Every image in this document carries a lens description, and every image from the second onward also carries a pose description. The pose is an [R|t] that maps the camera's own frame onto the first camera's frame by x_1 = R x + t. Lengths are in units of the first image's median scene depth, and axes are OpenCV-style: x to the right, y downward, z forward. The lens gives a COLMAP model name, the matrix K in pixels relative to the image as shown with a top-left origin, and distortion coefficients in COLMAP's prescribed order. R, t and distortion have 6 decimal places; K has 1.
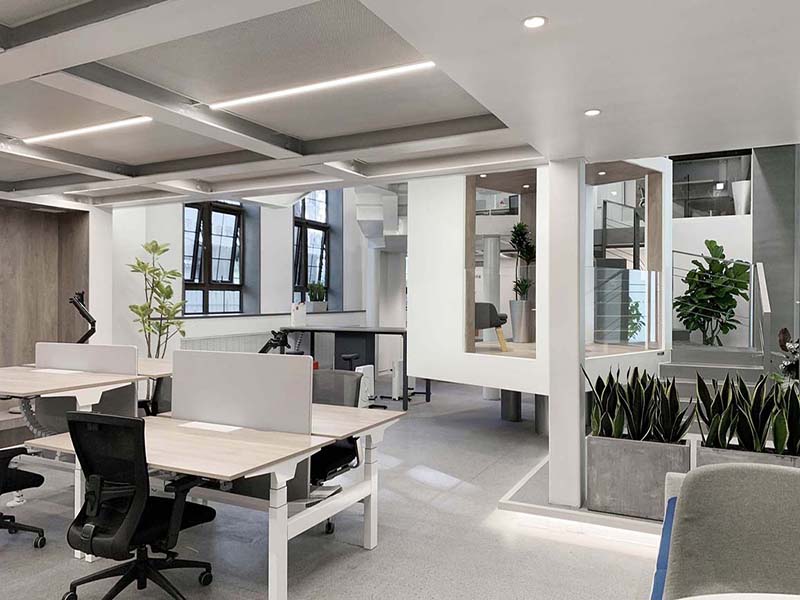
lens RADIAL K [[603.3, 0, 401.6], [0, 603.3, 297.5], [0, 0, 1]] dist [0.041883, 0.003030]
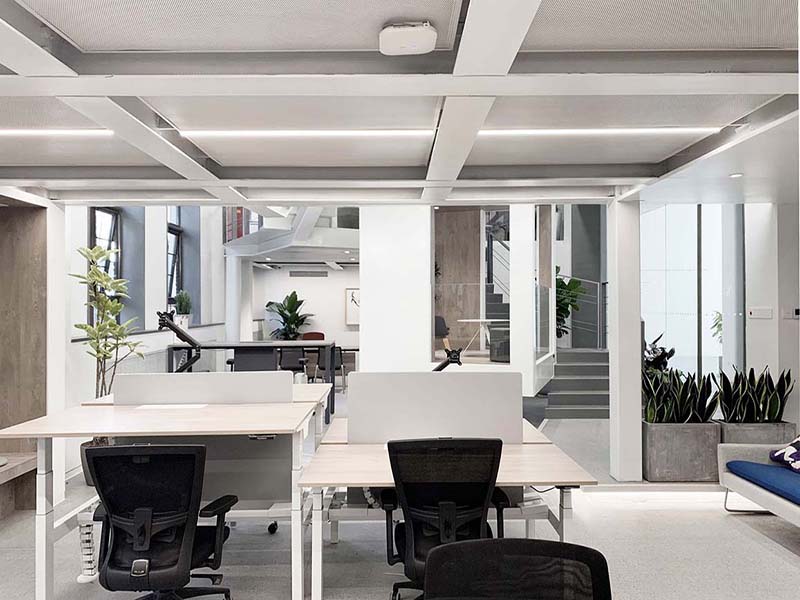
lens RADIAL K [[603.3, 0, 402.4], [0, 603.3, 302.7], [0, 0, 1]] dist [0.041883, 0.003030]
pose [[0.882910, 0.000217, 0.469542, -0.479615], [0.001146, 0.999996, -0.002618, -0.014188], [-0.469541, 0.002850, 0.882906, 0.076605]]
